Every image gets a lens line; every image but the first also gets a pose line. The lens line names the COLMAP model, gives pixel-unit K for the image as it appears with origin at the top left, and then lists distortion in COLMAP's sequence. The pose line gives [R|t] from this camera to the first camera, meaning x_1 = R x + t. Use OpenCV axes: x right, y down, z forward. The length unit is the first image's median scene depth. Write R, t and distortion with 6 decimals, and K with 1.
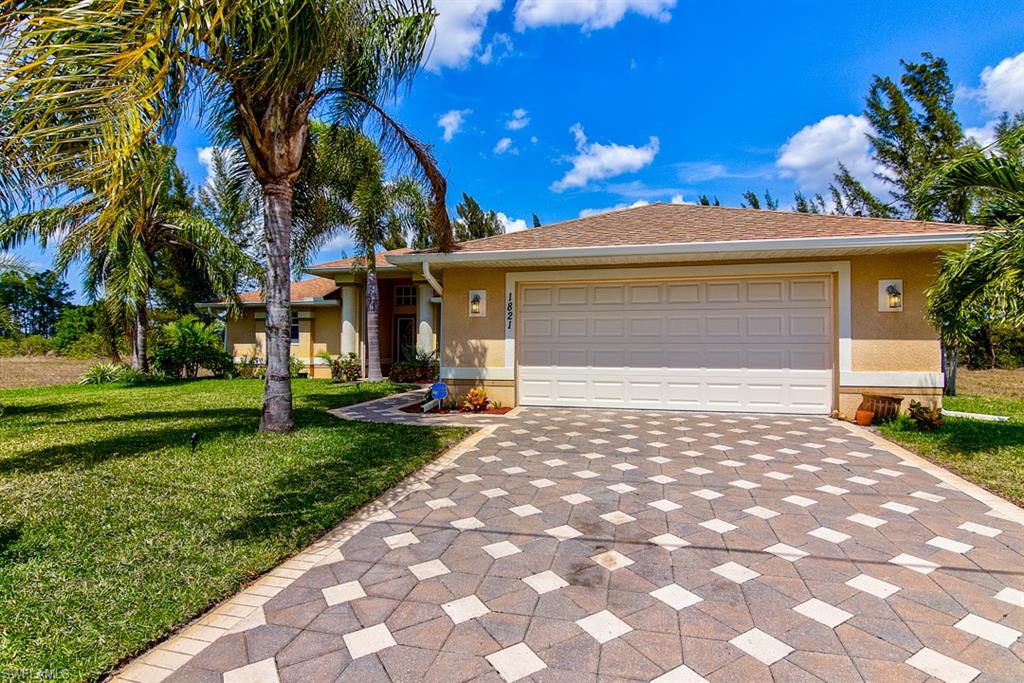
lens RADIAL K [[514.3, 0, 512.0], [0, 514.3, 341.5], [0, 0, 1]] dist [0.000907, 0.000149]
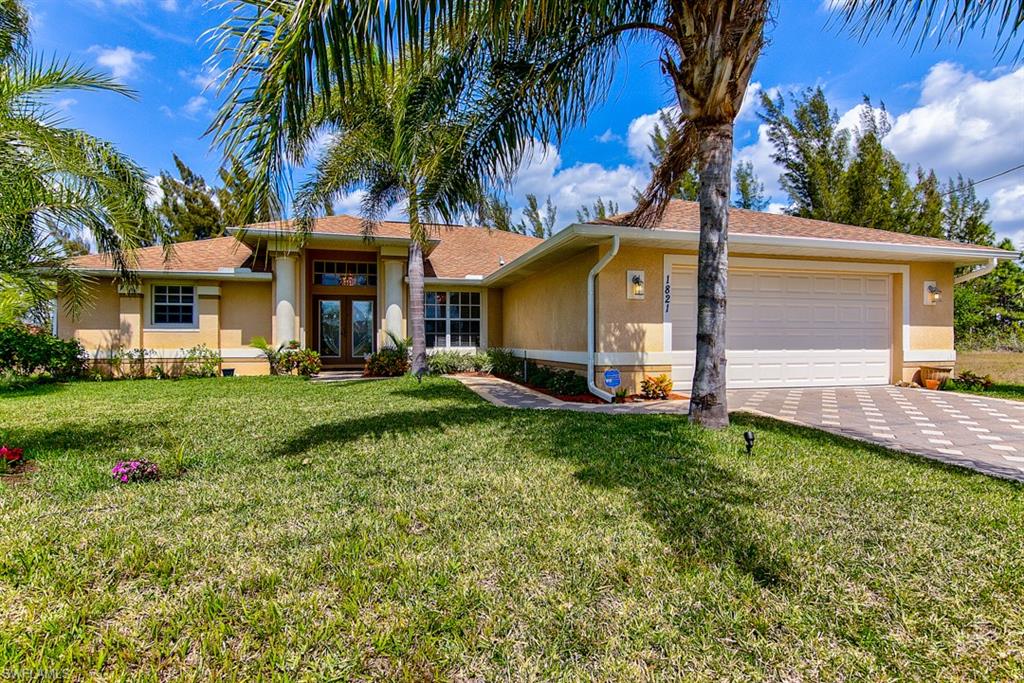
lens RADIAL K [[514.3, 0, 512.0], [0, 514.3, 341.5], [0, 0, 1]] dist [0.000907, 0.000149]
pose [[0.881041, -0.003966, 0.473023, -0.724986], [-0.003338, 0.999888, 0.014601, 0.017671], [-0.473027, -0.014443, 0.880929, 0.278040]]
